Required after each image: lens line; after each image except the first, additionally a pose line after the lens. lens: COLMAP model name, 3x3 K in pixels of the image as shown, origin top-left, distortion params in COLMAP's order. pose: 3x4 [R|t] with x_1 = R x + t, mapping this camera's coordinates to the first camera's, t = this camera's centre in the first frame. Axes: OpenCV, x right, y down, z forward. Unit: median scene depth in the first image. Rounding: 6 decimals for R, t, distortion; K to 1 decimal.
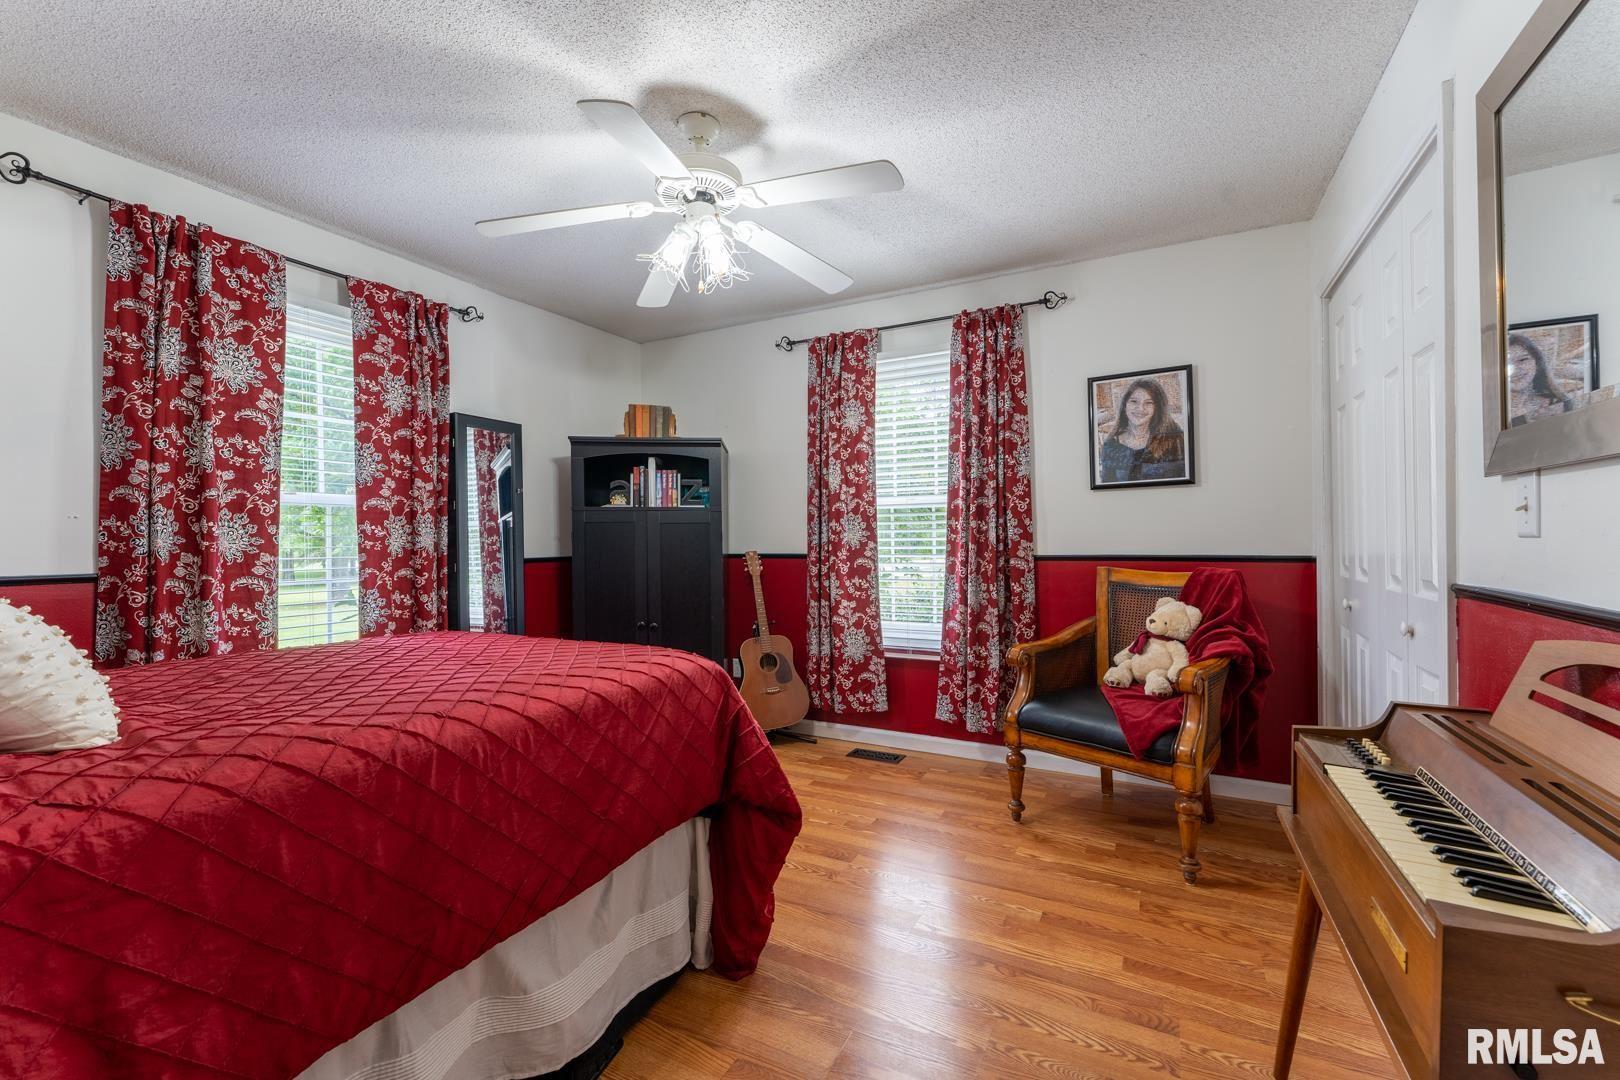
lens RADIAL K [[657.9, 0, 807.8], [0, 657.9, 533.1], [0, 0, 1]] dist [0.003916, -0.000012]
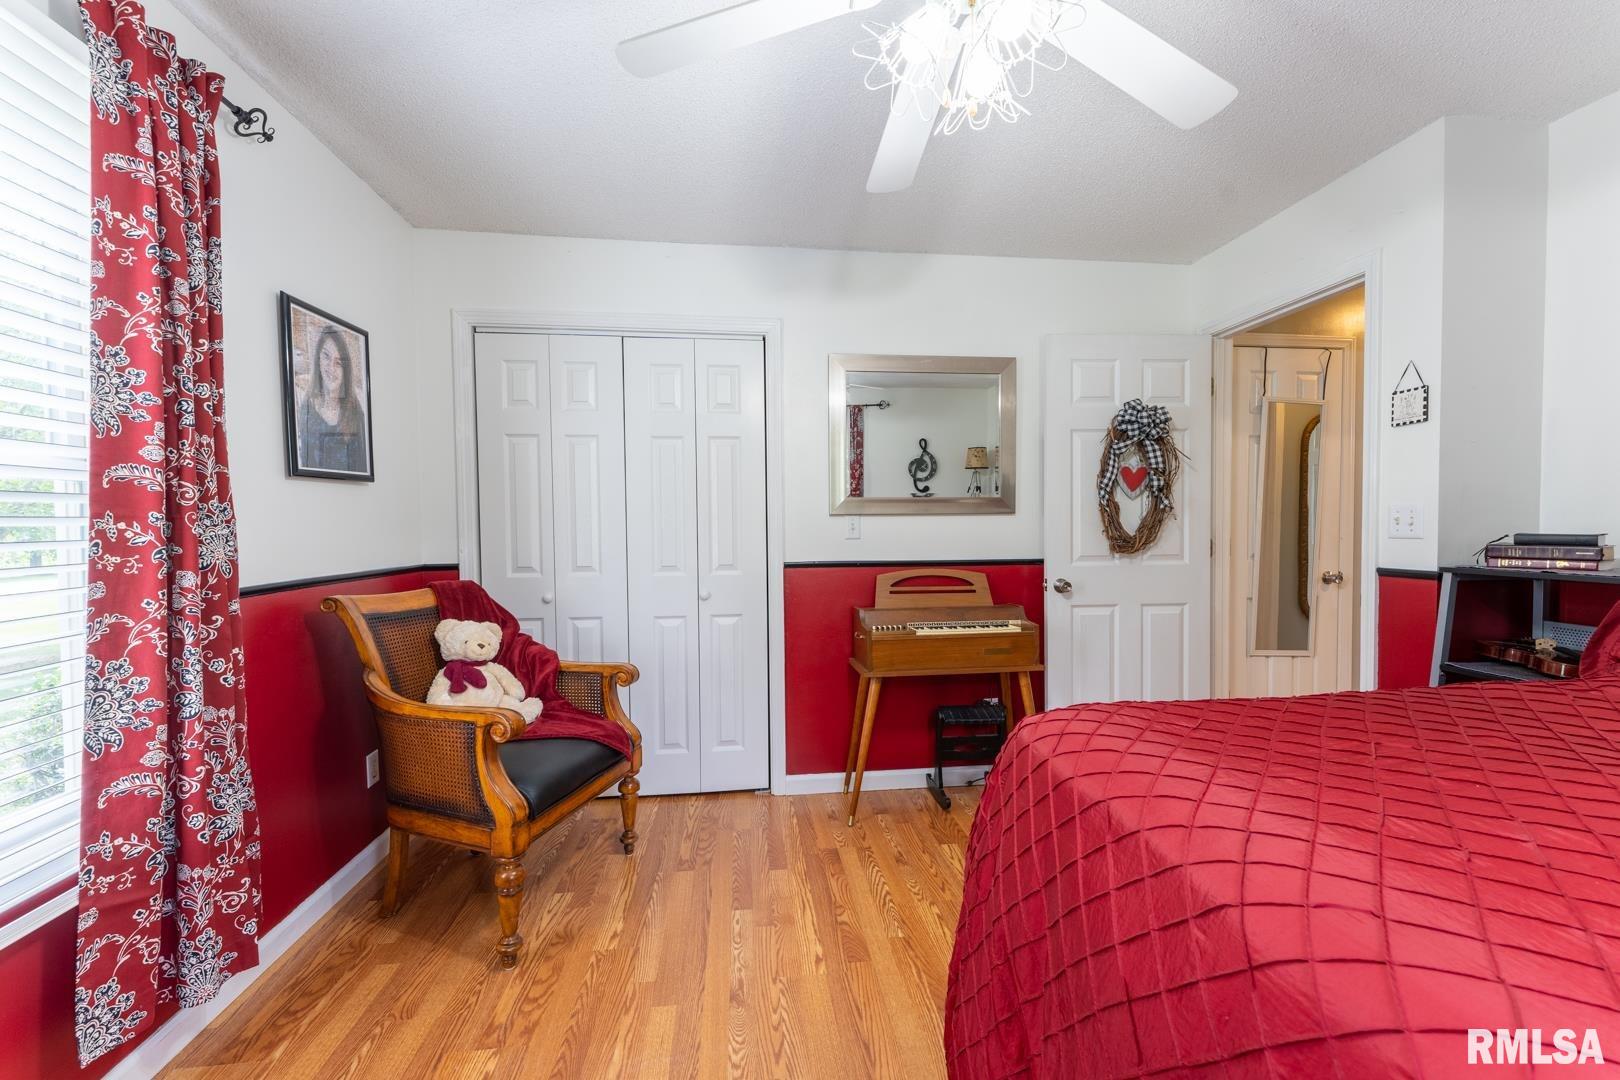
lens RADIAL K [[657.9, 0, 816.1], [0, 657.9, 538.4], [0, 0, 1]] dist [0.003916, -0.000012]
pose [[-0.555693, -0.002067, 0.831385, -0.366470], [0.016977, 0.999760, 0.013834, -0.007360], [-0.831215, 0.021802, -0.555524, 0.955441]]
